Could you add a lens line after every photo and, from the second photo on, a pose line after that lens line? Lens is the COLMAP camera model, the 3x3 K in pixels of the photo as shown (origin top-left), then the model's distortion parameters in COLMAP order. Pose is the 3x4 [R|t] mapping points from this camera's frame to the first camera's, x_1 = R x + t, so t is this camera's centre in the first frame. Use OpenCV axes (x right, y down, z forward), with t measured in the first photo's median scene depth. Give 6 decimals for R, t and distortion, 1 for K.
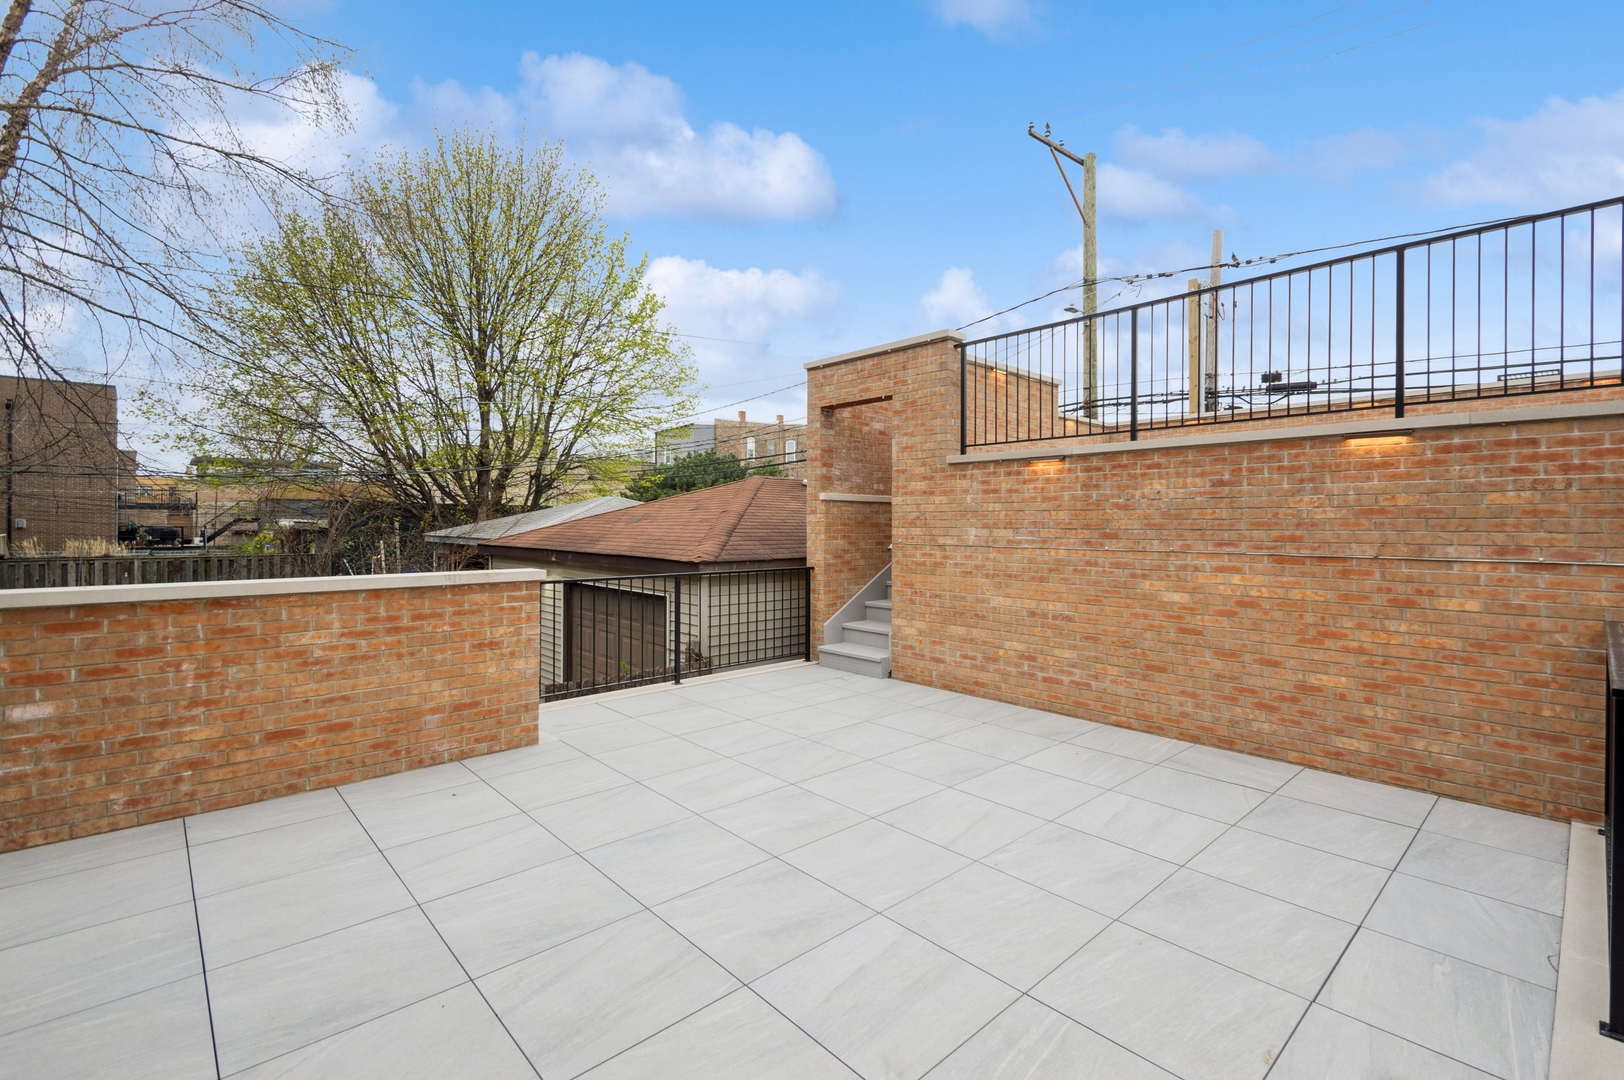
lens RADIAL K [[719.7, 0, 840.4], [0, 719.7, 524.5], [0, 0, 1]] dist [-0.000576, -0.000871]
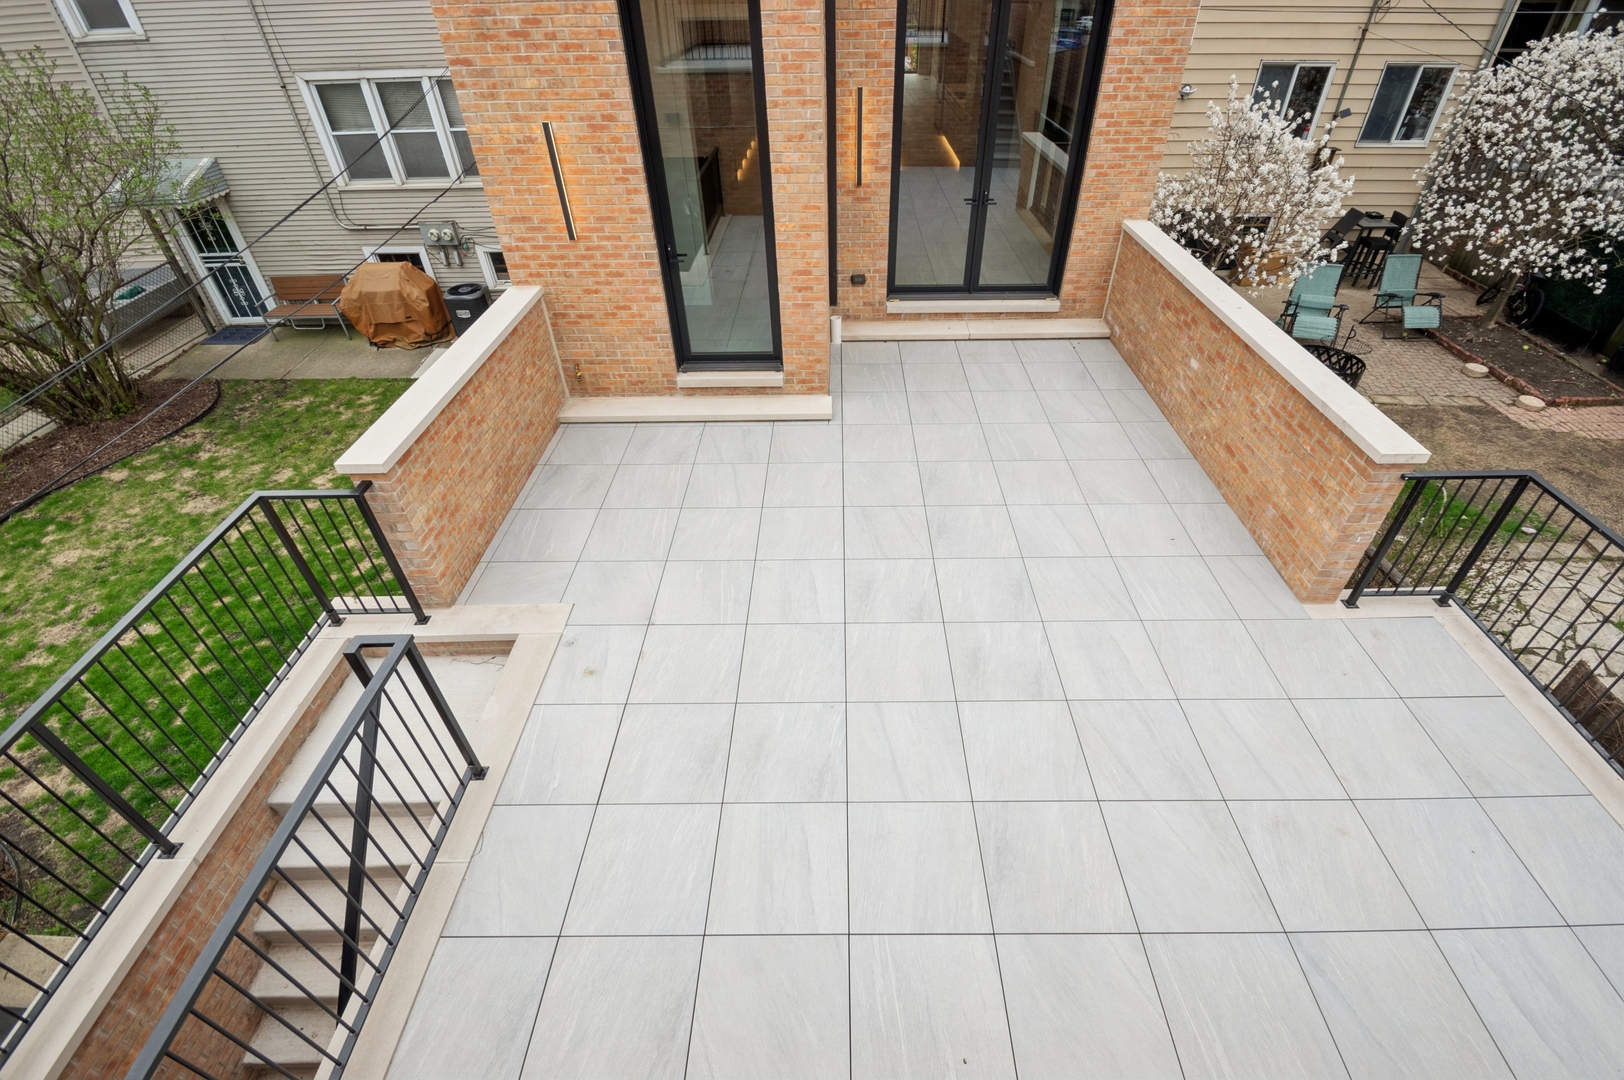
lens RADIAL K [[719.7, 0, 840.4], [0, 719.7, 524.5], [0, 0, 1]] dist [-0.000576, -0.000871]
pose [[-0.687820, 0.441809, -0.575942, 0.584033], [-0.000492, 0.793154, 0.609021, -0.415418], [0.725881, 0.419180, -0.545330, 1.156723]]
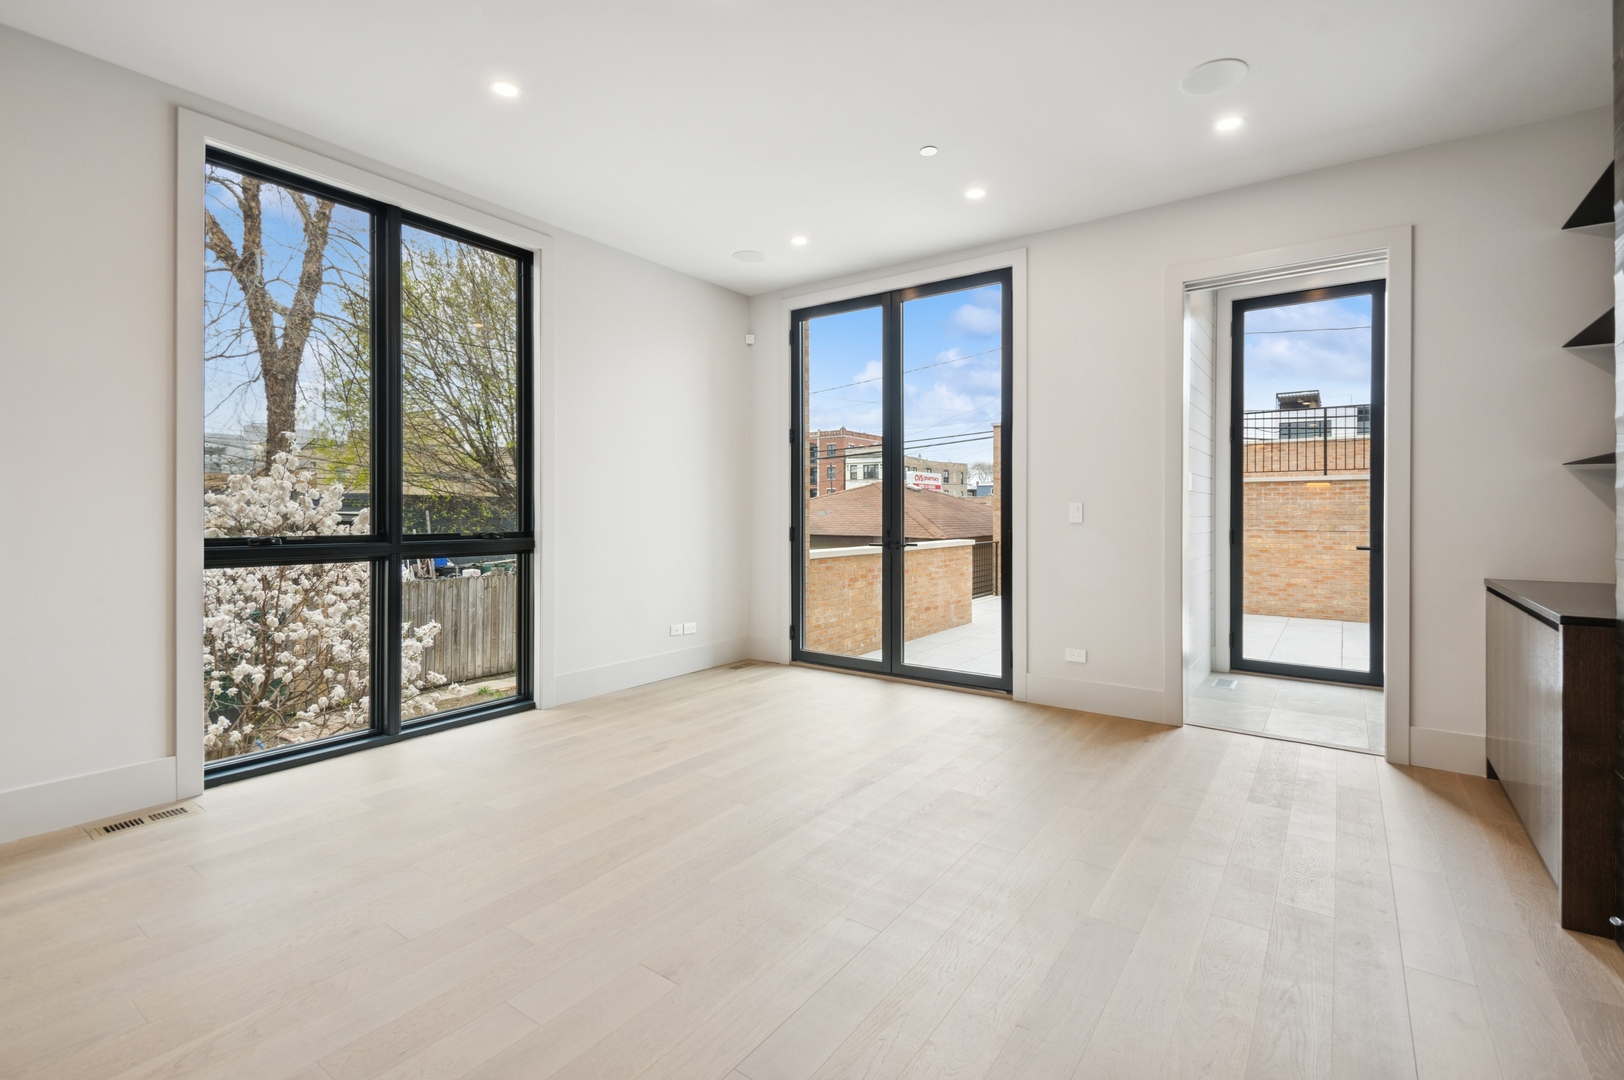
lens RADIAL K [[722.7, 0, 835.3], [0, 722.7, 514.3], [0, 0, 1]] dist [0.002488, 0.000123]
pose [[0.979191, -0.001879, 0.202931, -1.387870], [0.001680, 0.999998, 0.001152, -0.015299], [-0.202932, -0.000787, 0.979192, -1.109407]]
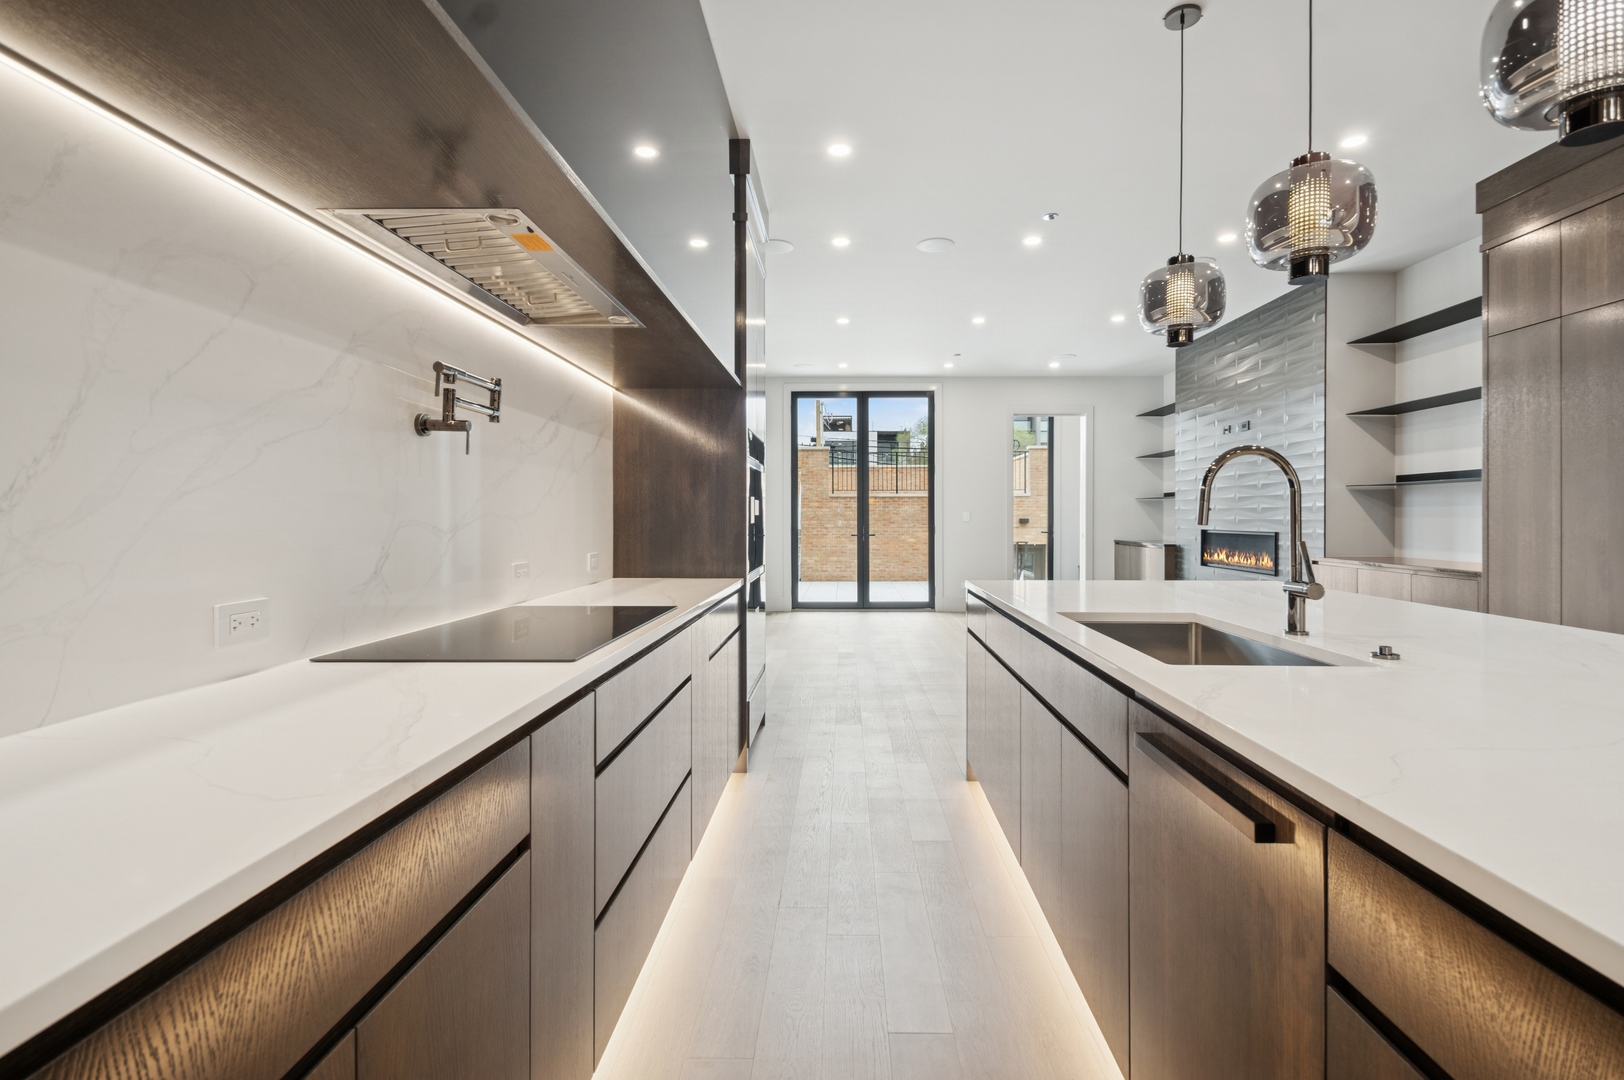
lens RADIAL K [[750.3, 0, 851.5], [0, 750.3, 518.9], [0, 0, 1]] dist [-0.001298, -0.000076]
pose [[0.685933, -0.006558, 0.727635, -2.699174], [0.005329, 0.999978, 0.003989, -0.018728], [-0.727645, 0.001142, 0.685952, -1.443307]]
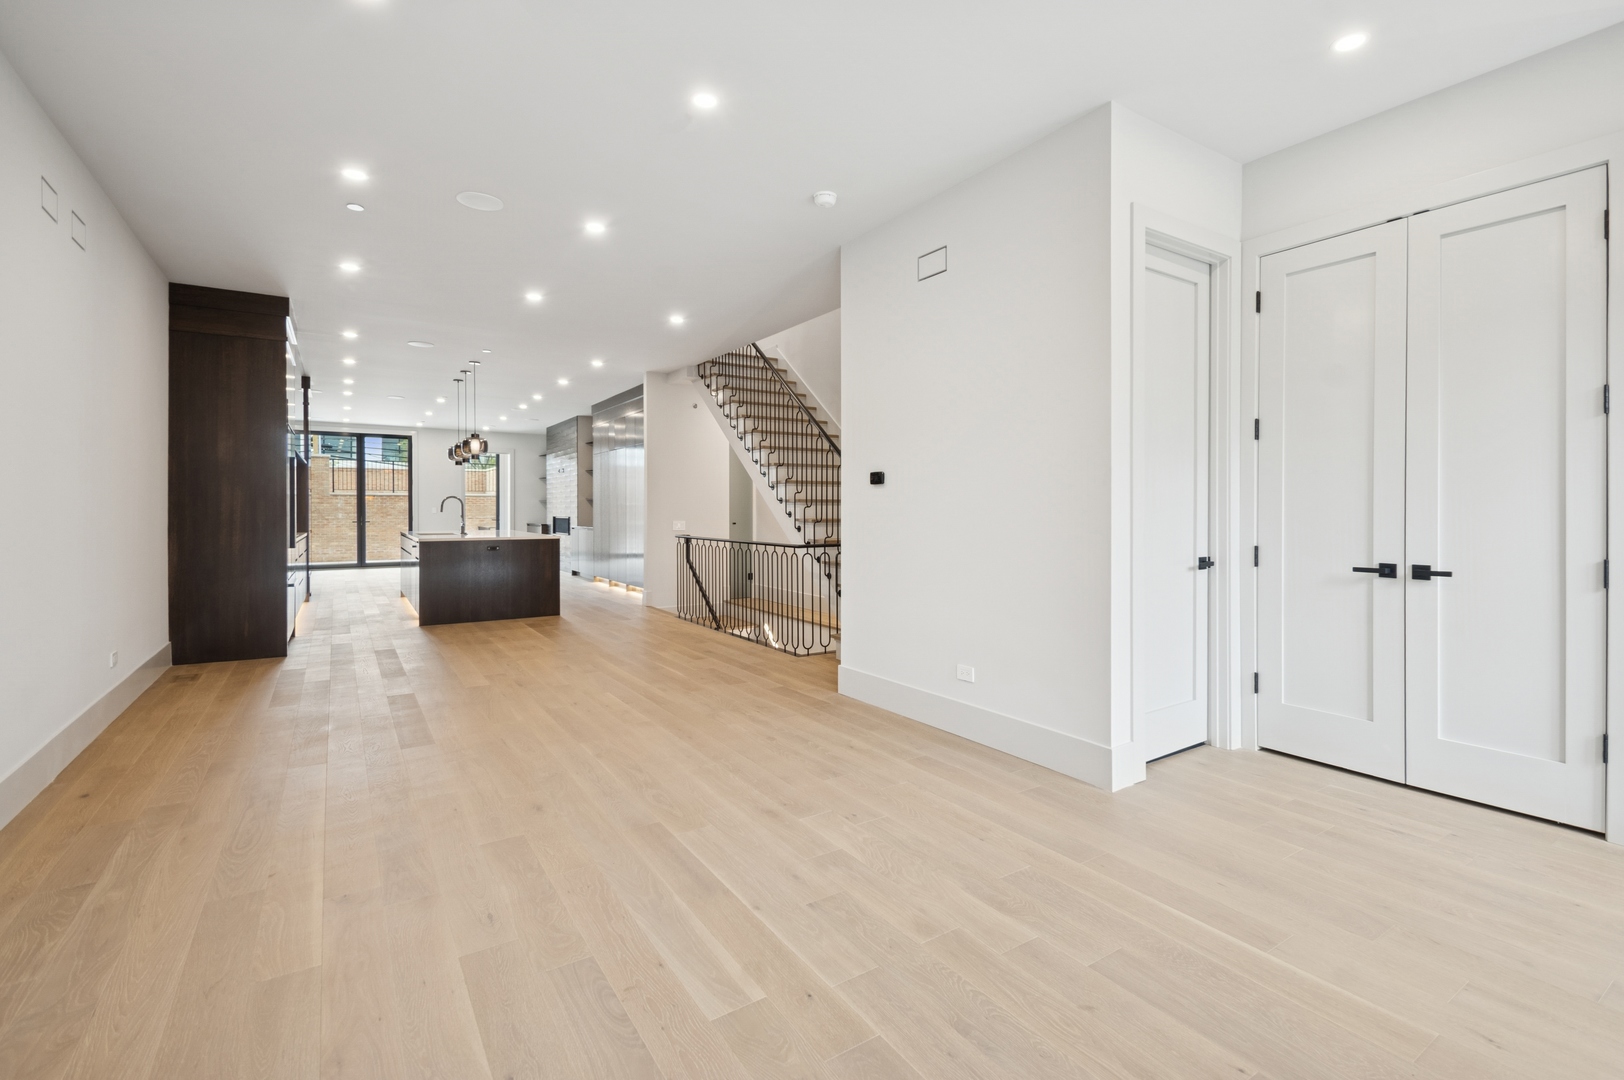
lens RADIAL K [[719.7, 0, 840.4], [0, 719.7, 524.5], [0, 0, 1]] dist [-0.000576, -0.000871]
pose [[0.155623, -0.021109, 0.987591, -4.119004], [0.000855, 0.999774, 0.021235, -0.020592], [-0.987816, -0.002460, 0.155606, -2.759039]]
